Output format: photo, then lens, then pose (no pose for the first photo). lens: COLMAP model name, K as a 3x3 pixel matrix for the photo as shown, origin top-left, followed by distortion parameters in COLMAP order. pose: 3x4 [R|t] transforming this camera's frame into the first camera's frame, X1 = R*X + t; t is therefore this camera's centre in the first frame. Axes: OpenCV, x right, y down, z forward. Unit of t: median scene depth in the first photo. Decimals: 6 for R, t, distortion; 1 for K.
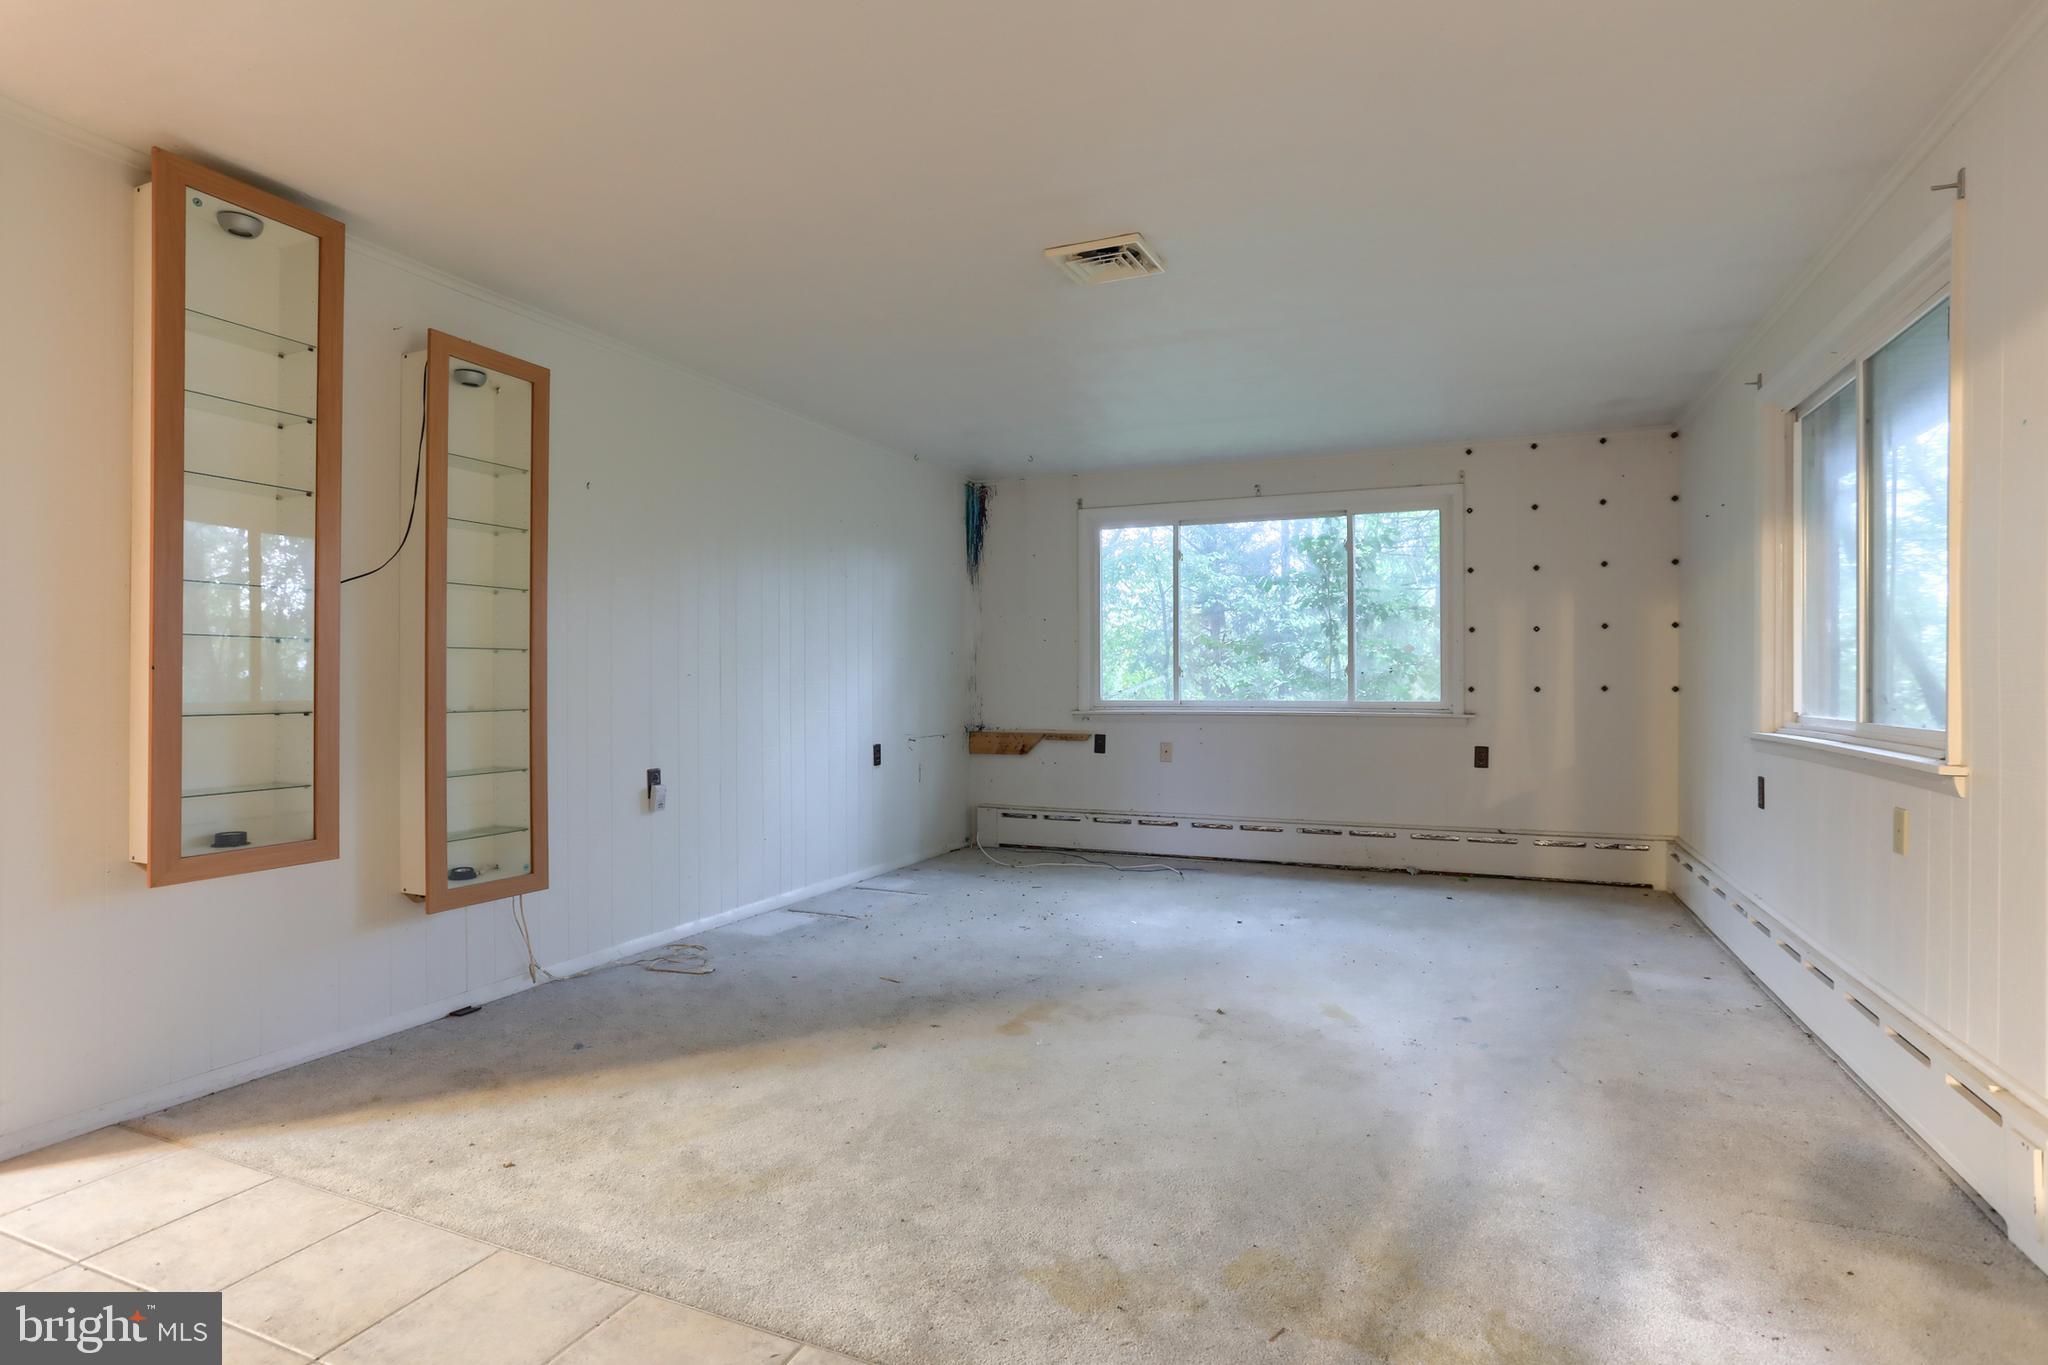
lens RADIAL K [[1004.8, 0, 1024.6], [0, 1004.8, 691.6], [0, 0, 1]] dist [-0.046654, 0.000177]
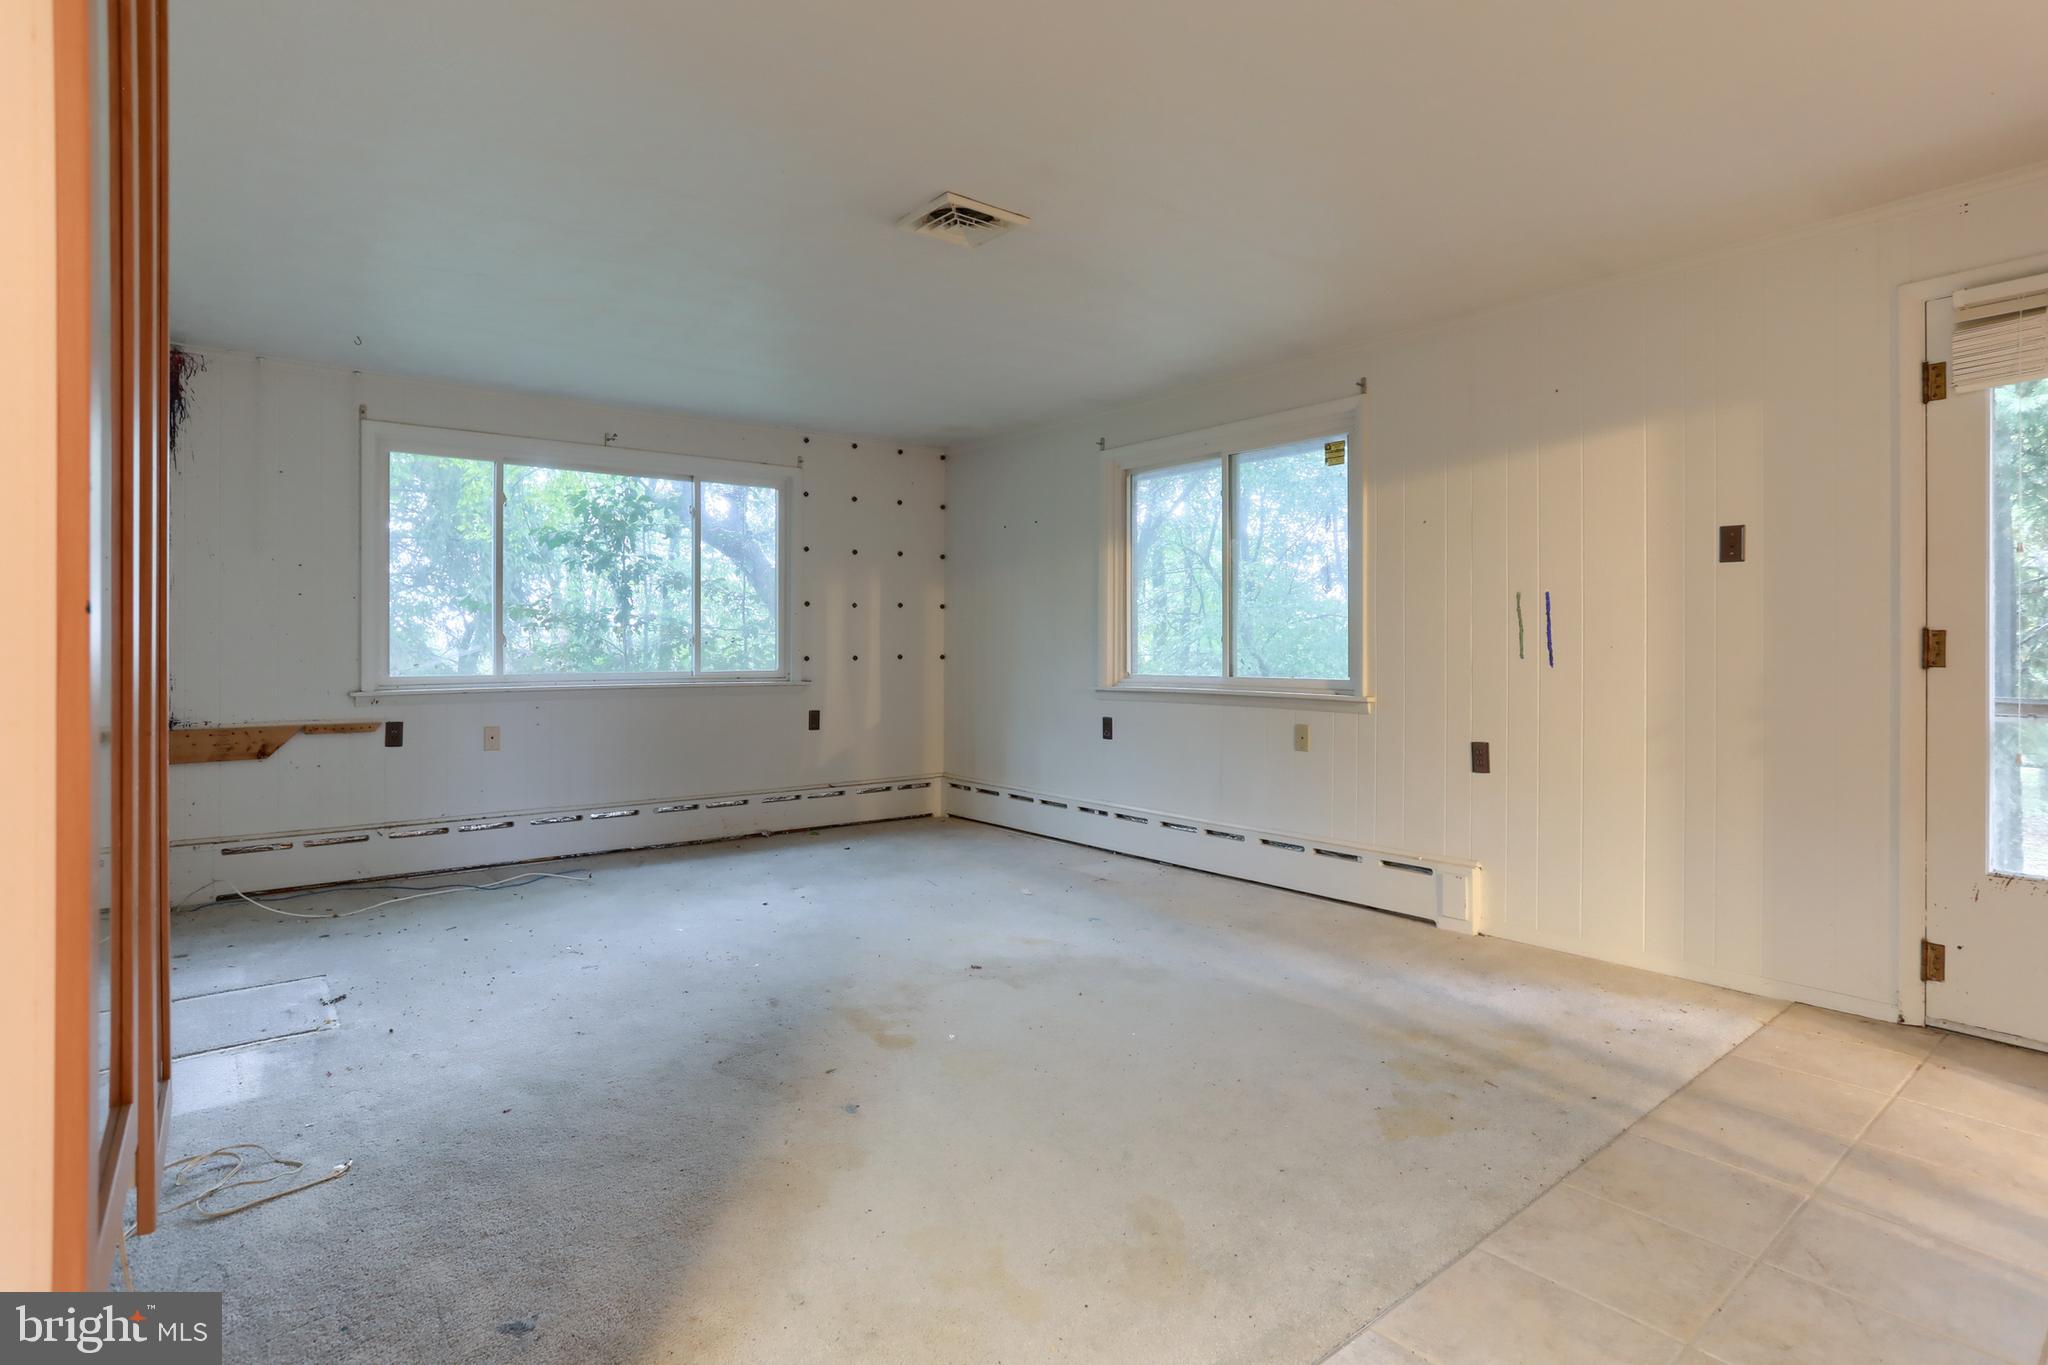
lens RADIAL K [[1020.6, 0, 1028.2], [0, 1020.6, 660.1], [0, 0, 1]] dist [-0.036278, 0.000978]
pose [[0.476314, -0.008191, 0.879237, -0.409286], [0.008808, 0.999951, 0.004544, -0.003401], [-0.879231, 0.005580, 0.476362, 0.252097]]
